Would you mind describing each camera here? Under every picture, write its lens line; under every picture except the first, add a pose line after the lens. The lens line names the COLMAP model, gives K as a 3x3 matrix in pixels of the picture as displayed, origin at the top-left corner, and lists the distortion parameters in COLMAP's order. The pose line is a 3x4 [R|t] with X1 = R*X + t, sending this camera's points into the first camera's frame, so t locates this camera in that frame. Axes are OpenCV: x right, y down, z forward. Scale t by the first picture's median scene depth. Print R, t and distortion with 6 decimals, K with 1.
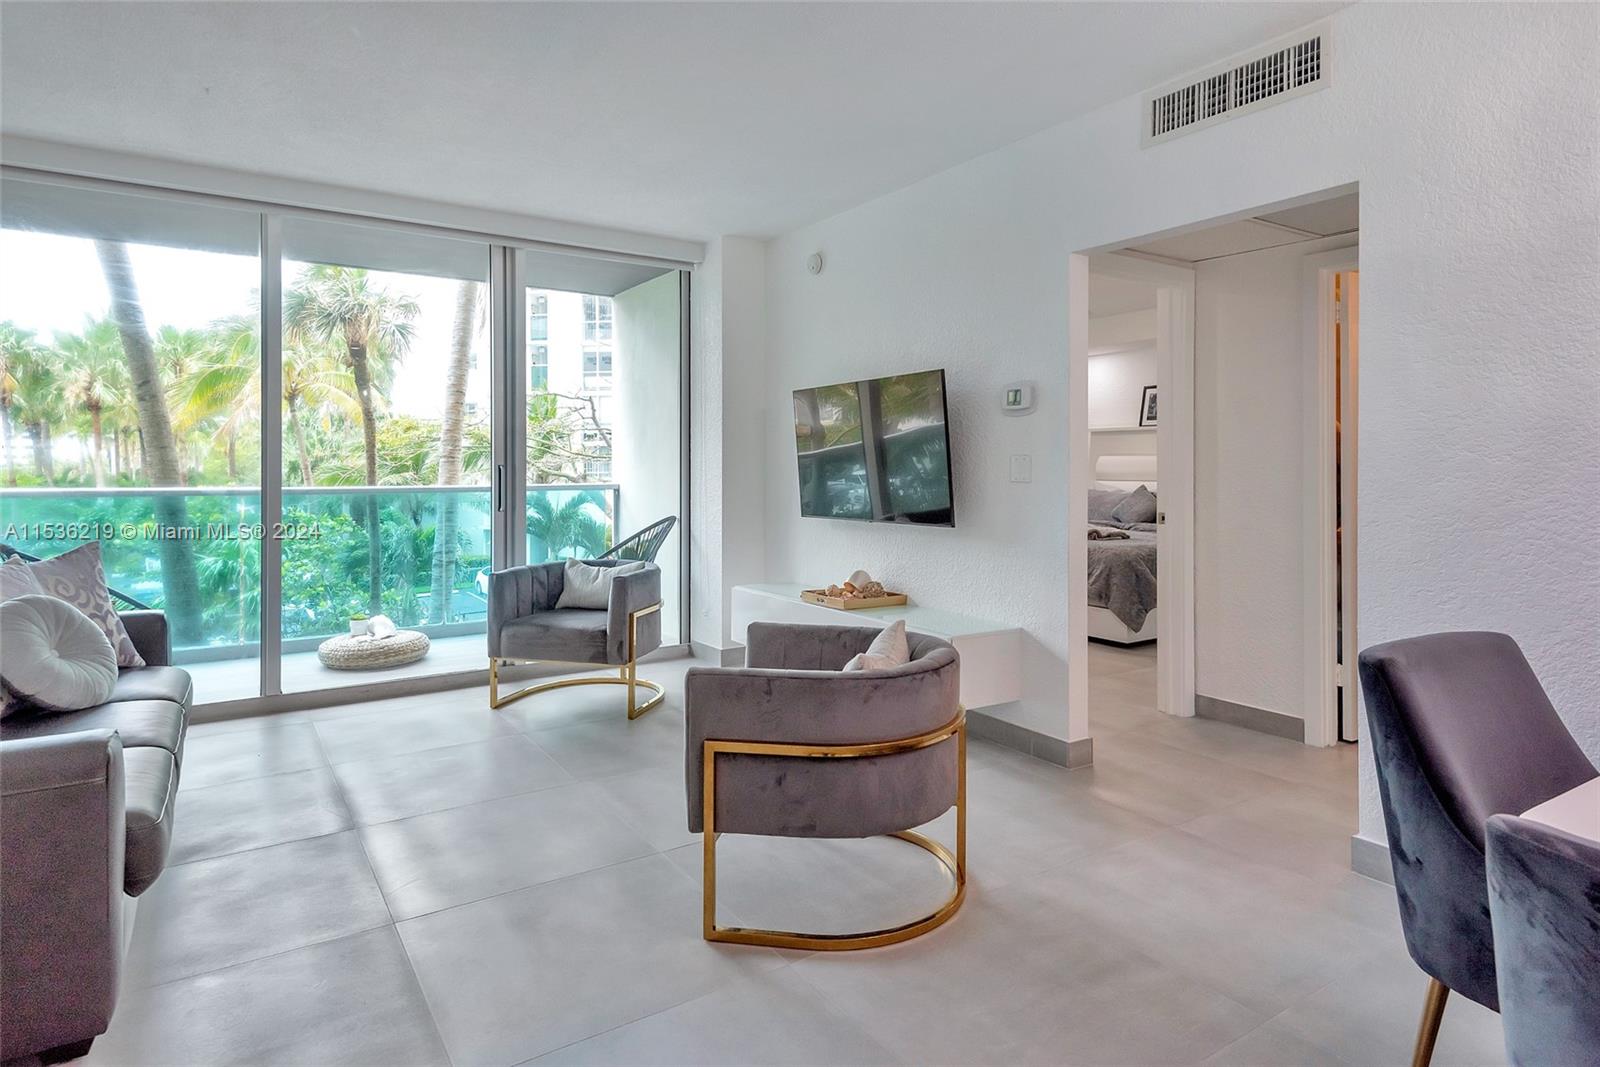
lens RADIAL K [[898.8, 0, 831.8], [0, 898.8, 465.9], [0, 0, 1]] dist [0.037460, -0.026441]
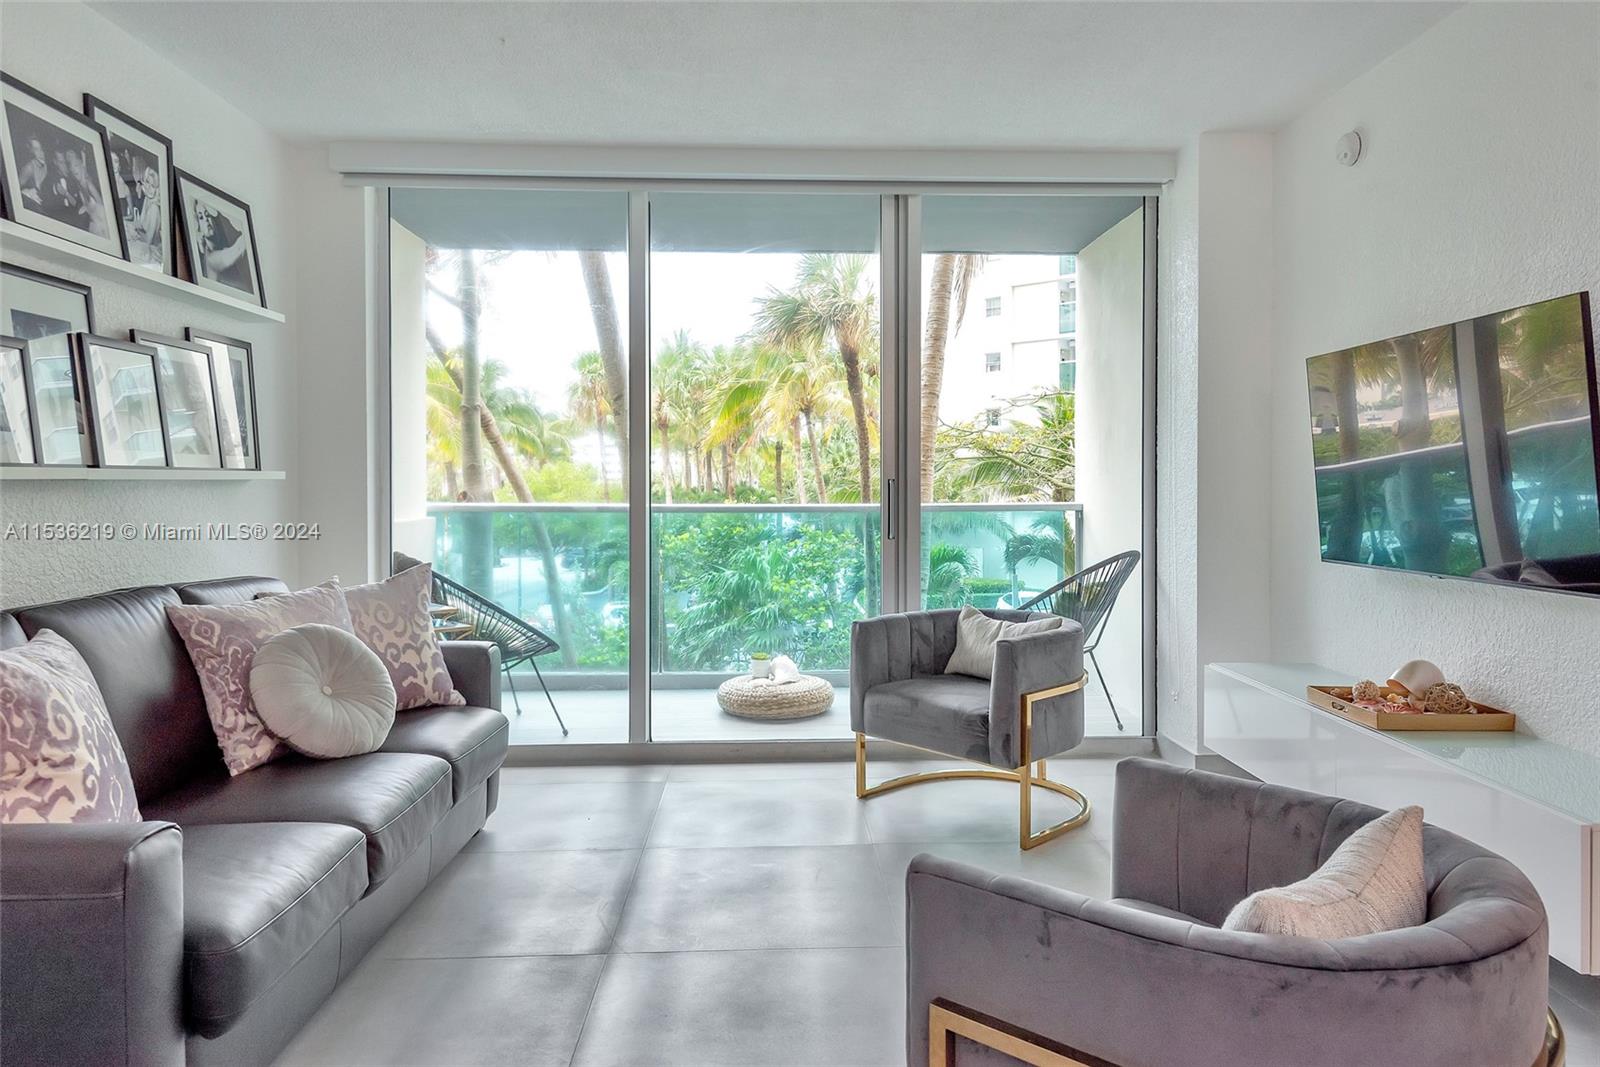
lens RADIAL K [[1059.0, 0, 811.4], [0, 1059.0, 486.0], [0, 0, 1]] dist [0.044138, -0.039666]
pose [[0.848625, 0.002083, -0.528991, 0.055890], [0.001409, 0.999980, 0.006197, -0.000732], [0.528993, -0.006004, 0.848605, 0.188065]]
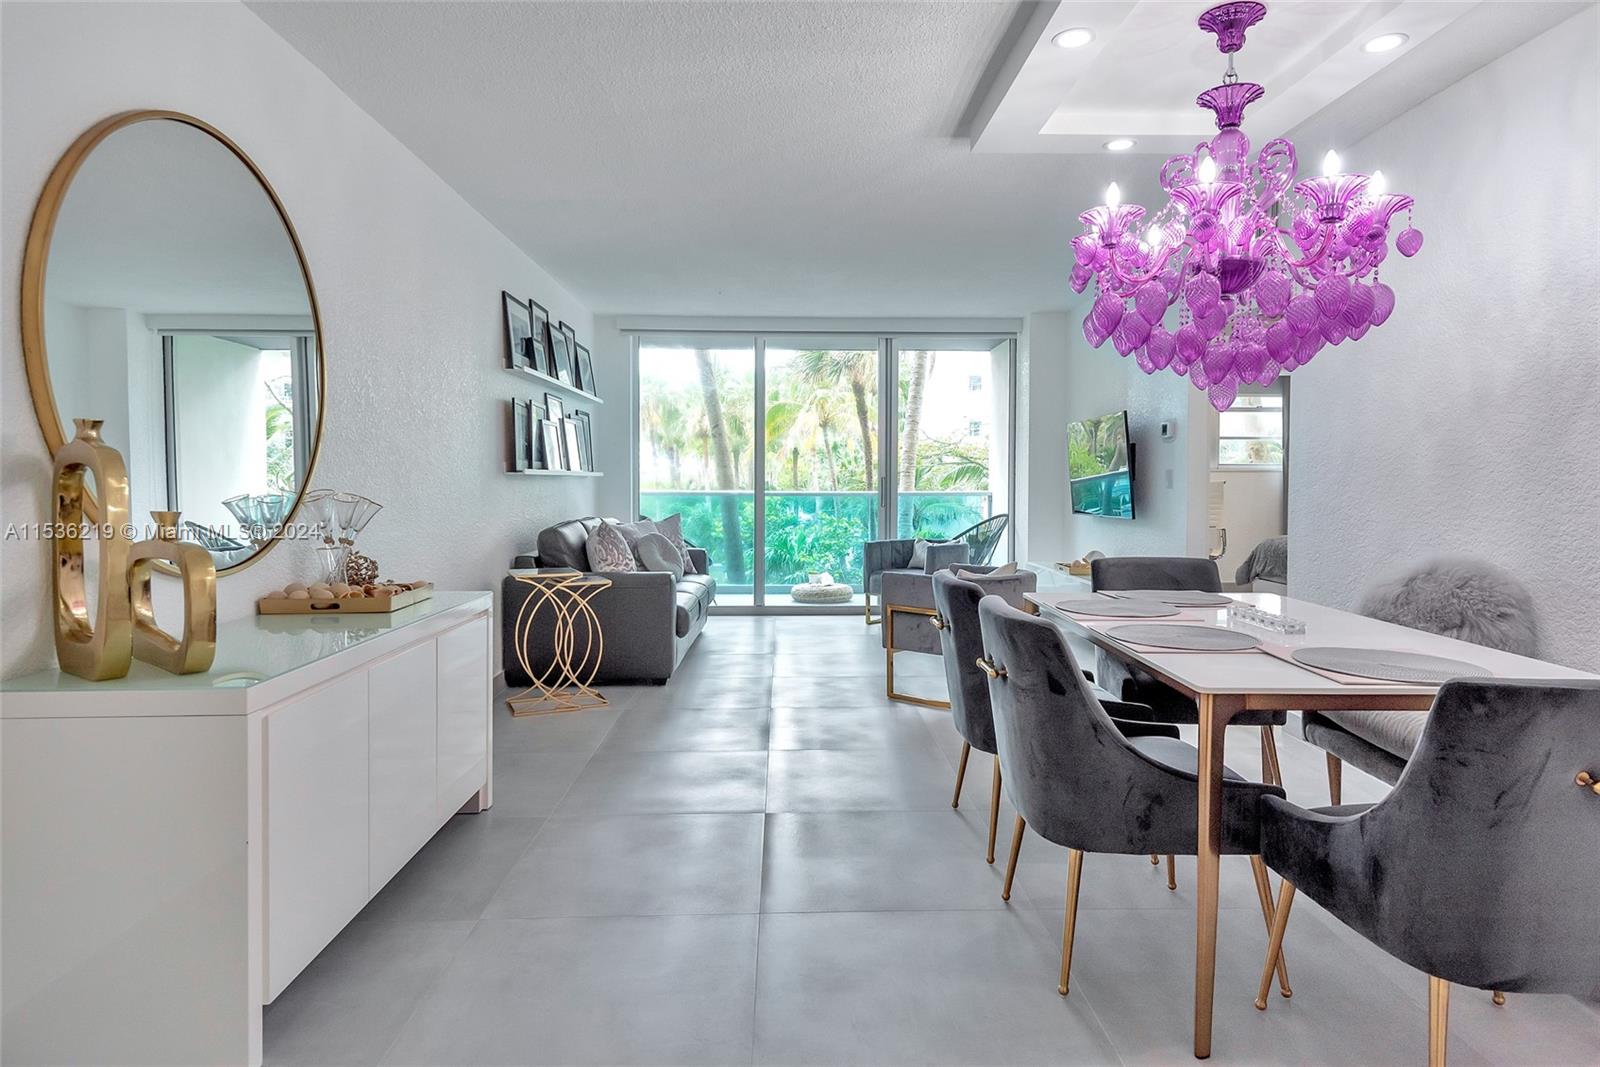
lens RADIAL K [[916.2, 0, 830.8], [0, 916.2, 485.4], [0, 0, 1]] dist [0.003708, -0.000393]
pose [[0.853551, 0.005643, -0.520979, 0.375608], [-0.003039, 0.999978, 0.005853, 0.004433], [0.521001, -0.003412, 0.853550, -0.393915]]
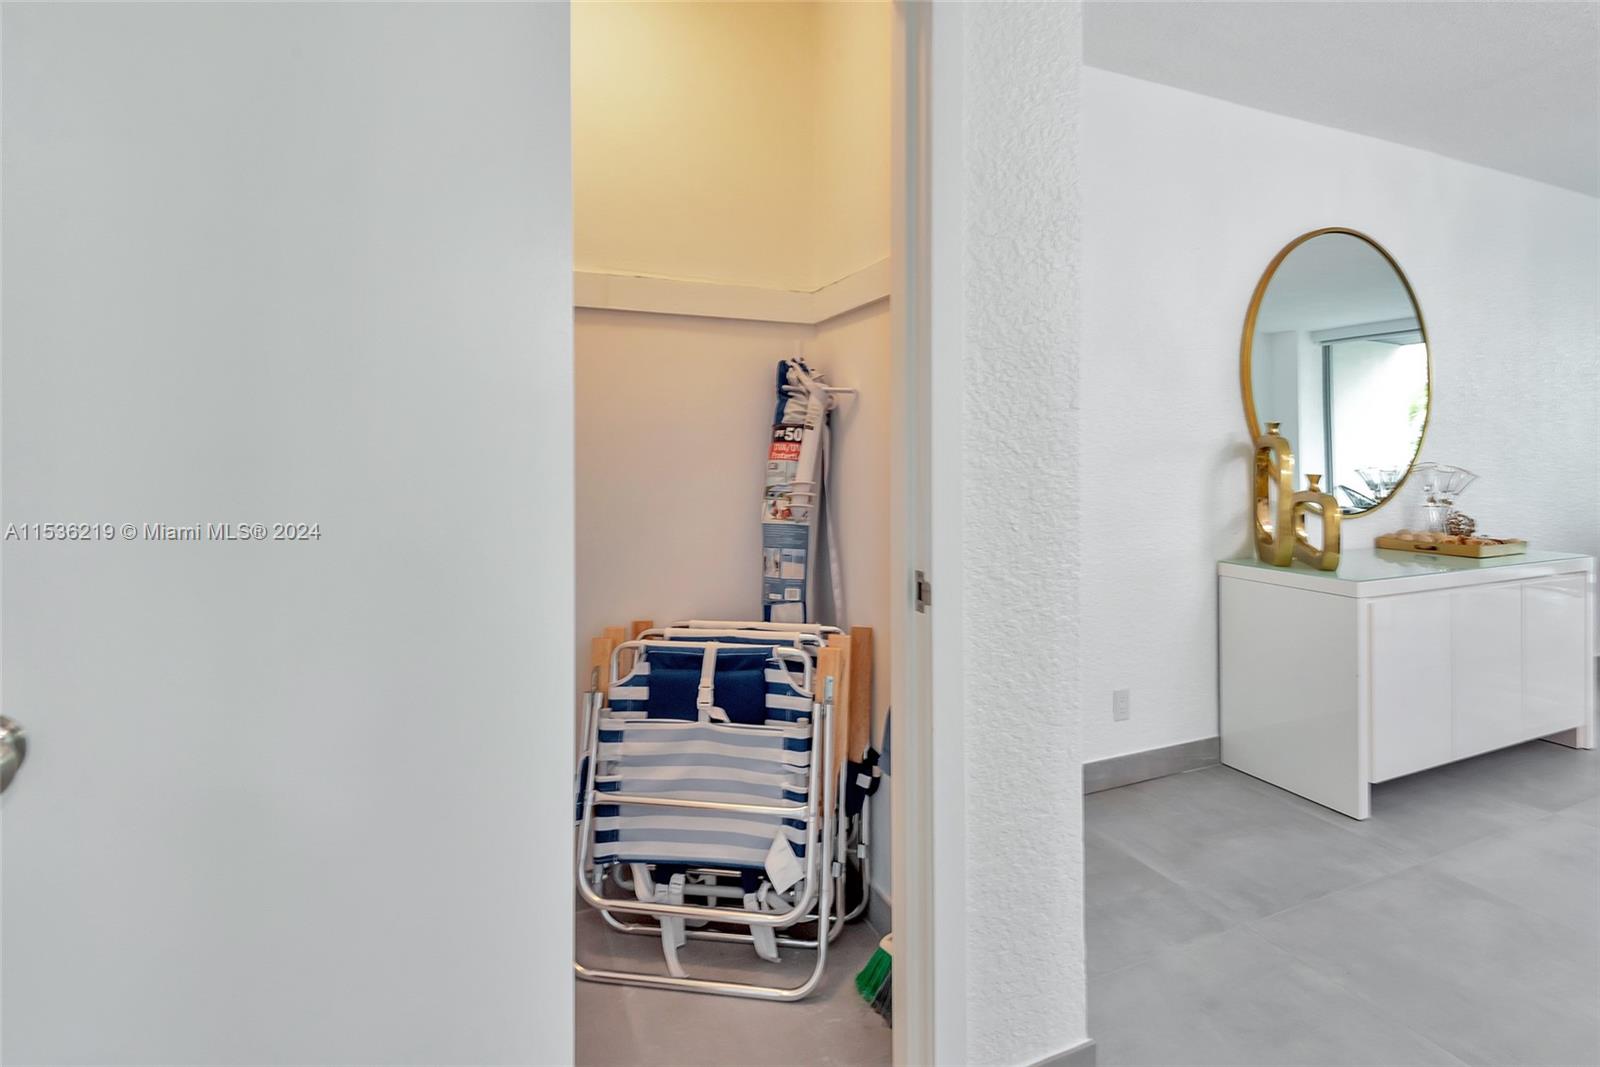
lens RADIAL K [[790.1, 0, 803.1], [0, 790.1, 442.1], [0, 0, 1]] dist [-0.000244, -0.001078]
pose [[-0.193853, -0.002149, -0.981028, 0.563832], [-0.006742, 0.999977, -0.000859, -0.001932], [0.981007, 0.006447, -0.193863, -0.459754]]
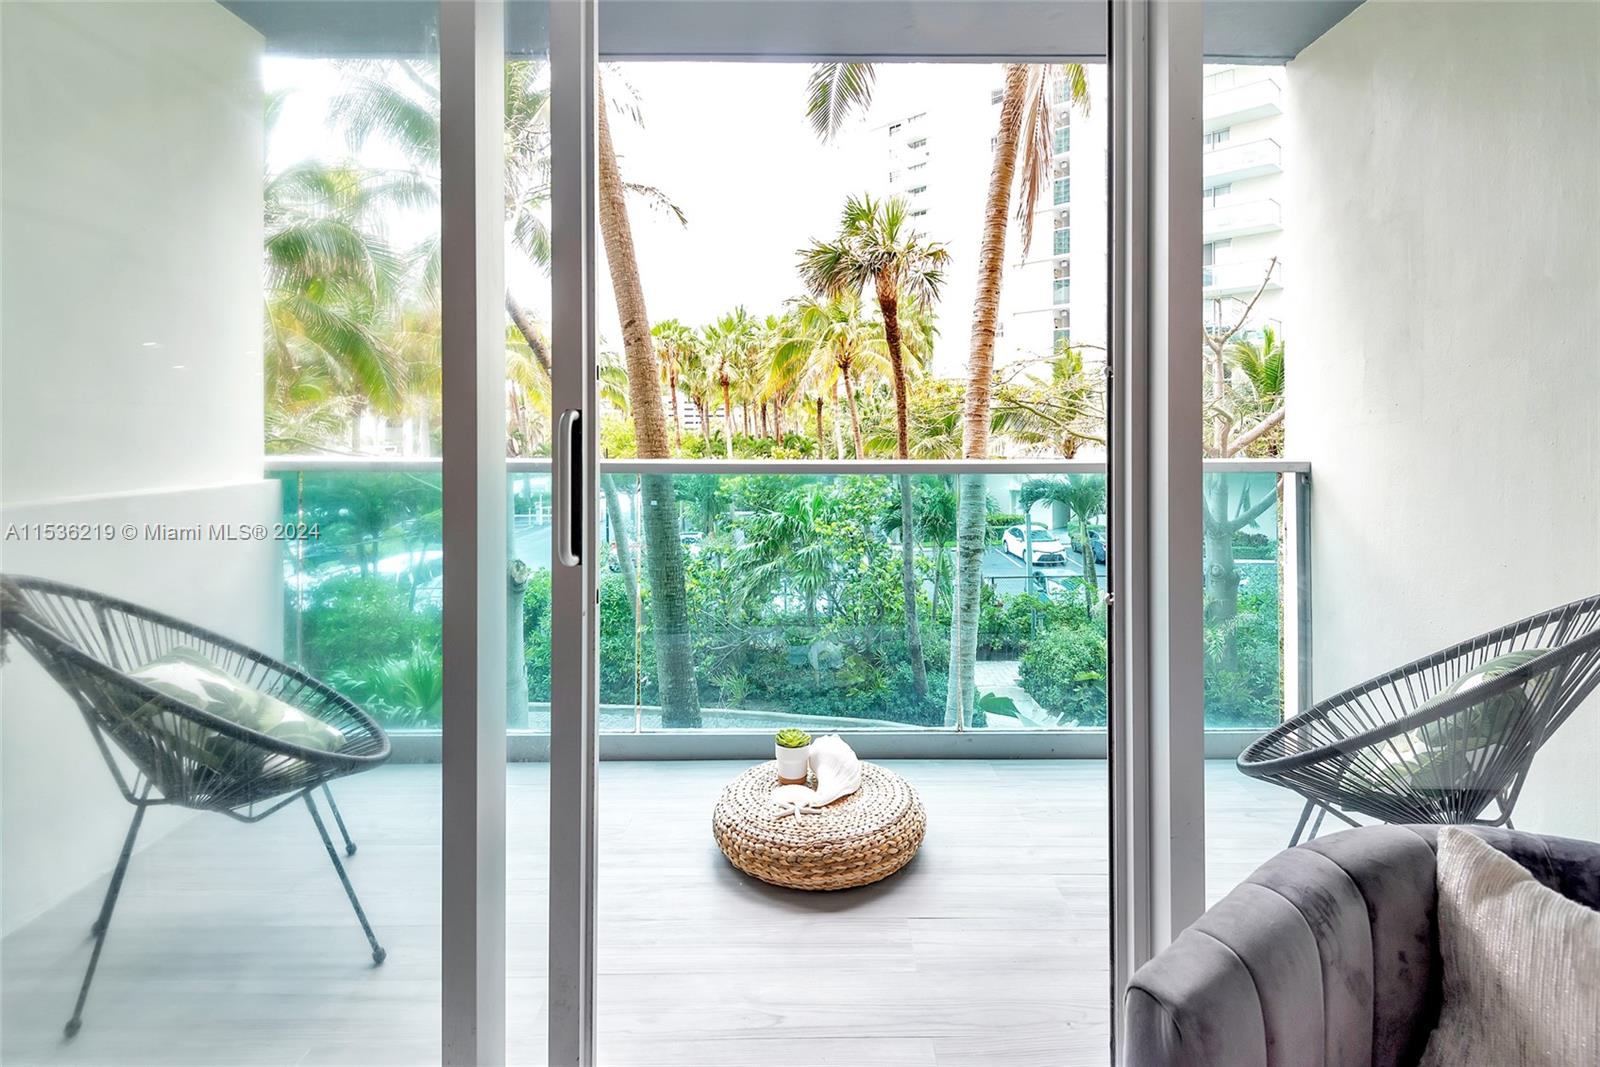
lens RADIAL K [[846.0, 0, 809.6], [0, 846.0, 427.9], [0, 0, 1]] dist [-0.002182, -0.000587]
pose [[0.825255, 0.000549, -0.564760, -0.283920], [-0.001581, 0.999998, -0.001337, 0.004871], [0.564758, 0.001996, 0.825254, 0.688672]]
